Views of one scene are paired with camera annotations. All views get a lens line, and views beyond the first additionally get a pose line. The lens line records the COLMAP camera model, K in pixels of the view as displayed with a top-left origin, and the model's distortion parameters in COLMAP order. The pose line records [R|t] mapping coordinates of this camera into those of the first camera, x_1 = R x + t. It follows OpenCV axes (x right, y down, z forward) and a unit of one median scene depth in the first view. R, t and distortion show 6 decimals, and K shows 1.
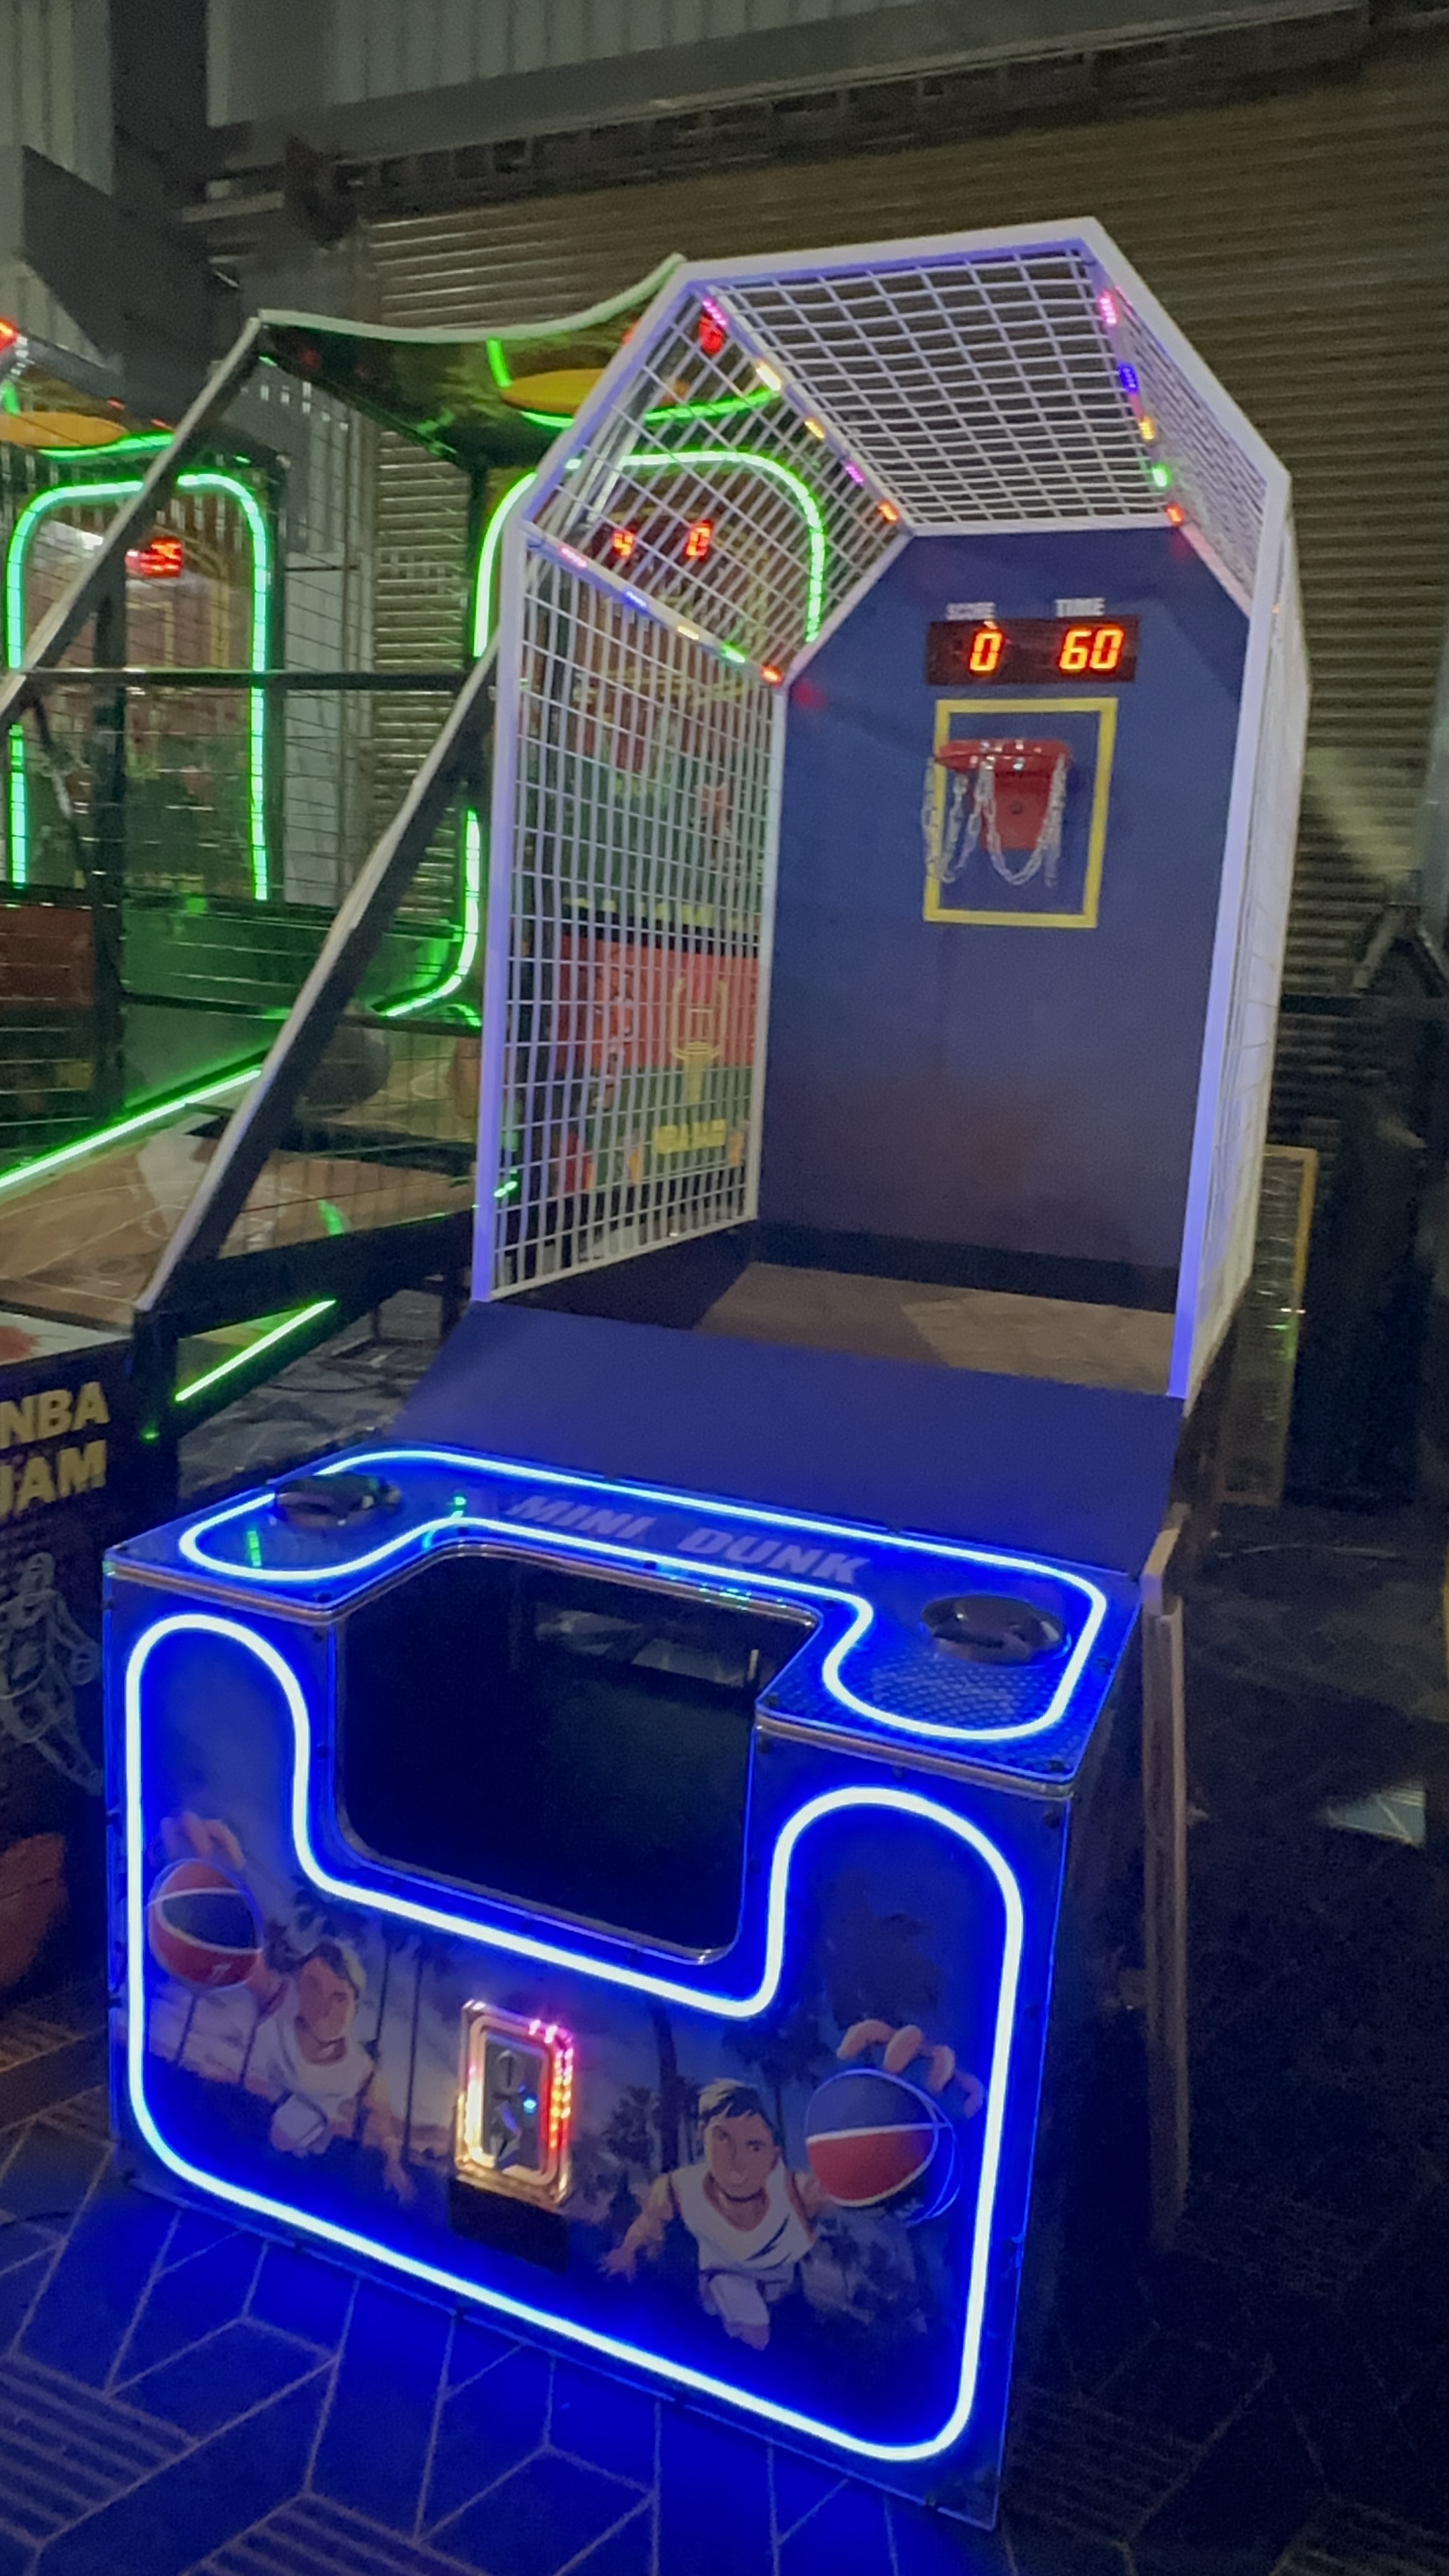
lens RADIAL K [[1554.5, 0, 734.4], [0, 1554.5, 1258.9], [0, 0, 1]] dist [0.013968, -0.010329]
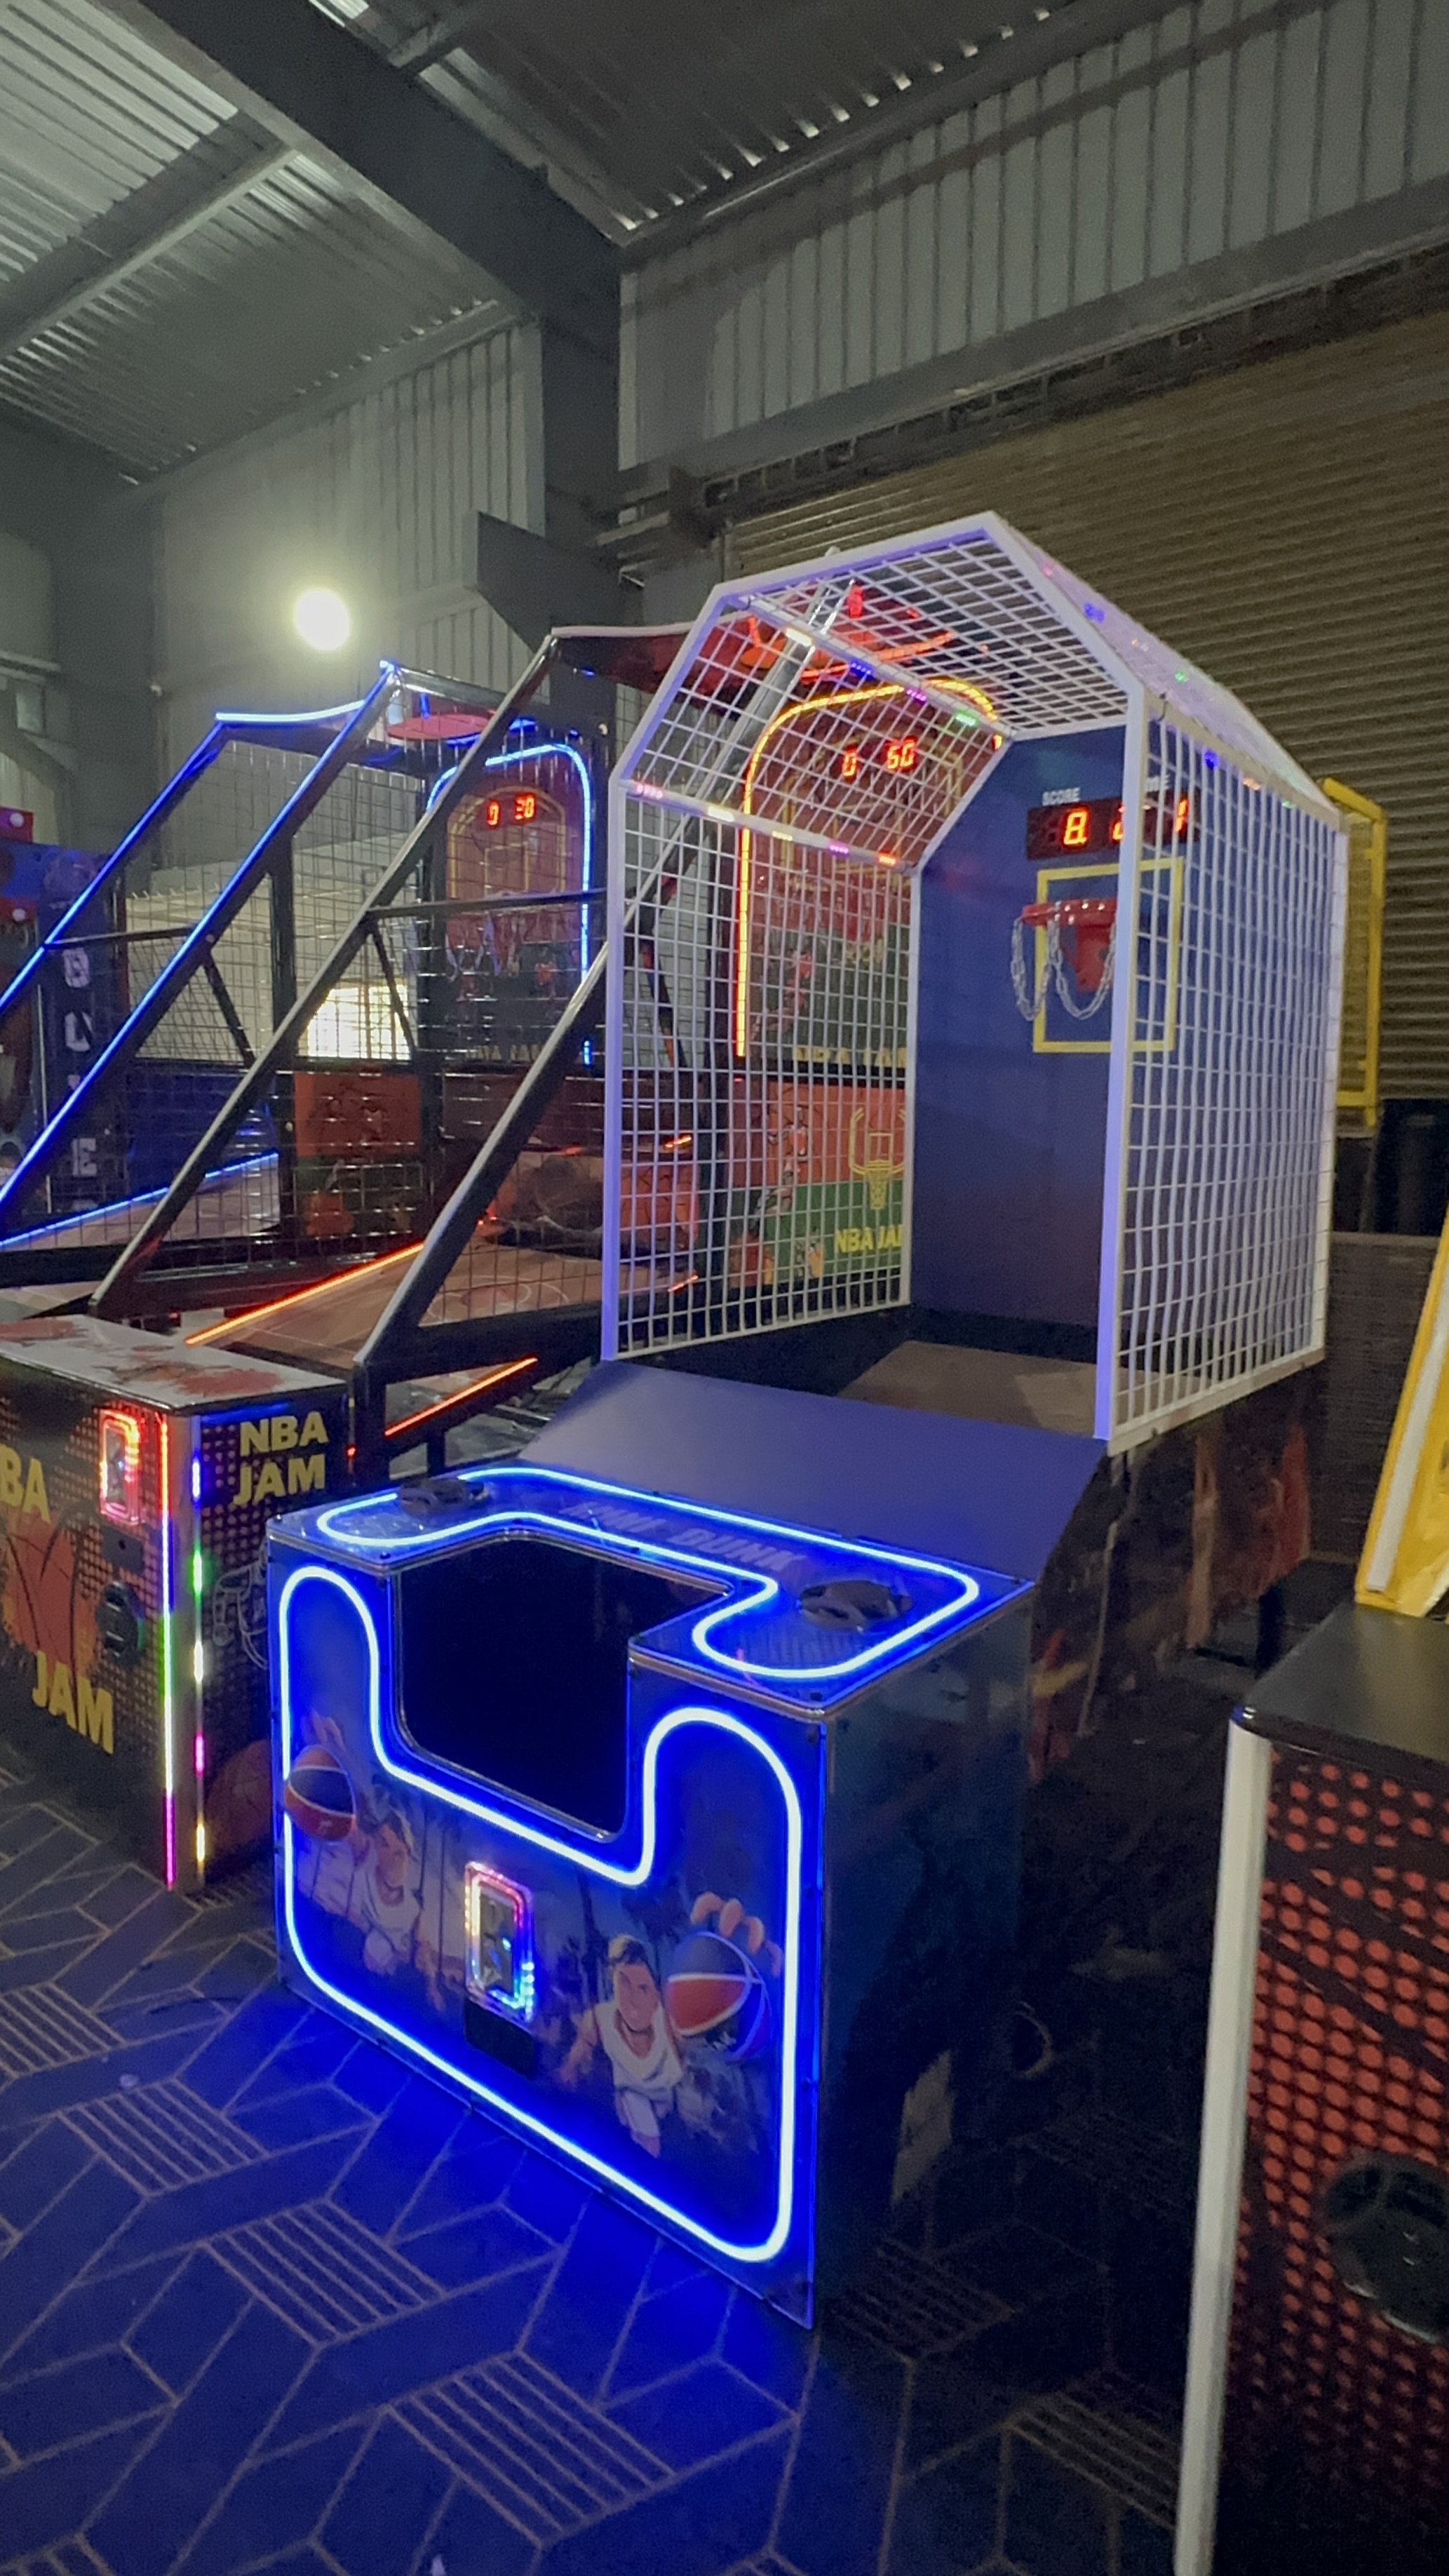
lens RADIAL K [[1433.2, 0, 749.9], [0, 1433.2, 1260.0], [0, 0, 1]] dist [-0.005990, 0.005325]
pose [[0.957843, -0.010817, -0.287088, 0.371266], [-0.012835, 0.996682, -0.080375, 0.047020], [0.287005, 0.080671, 0.954526, -0.137306]]
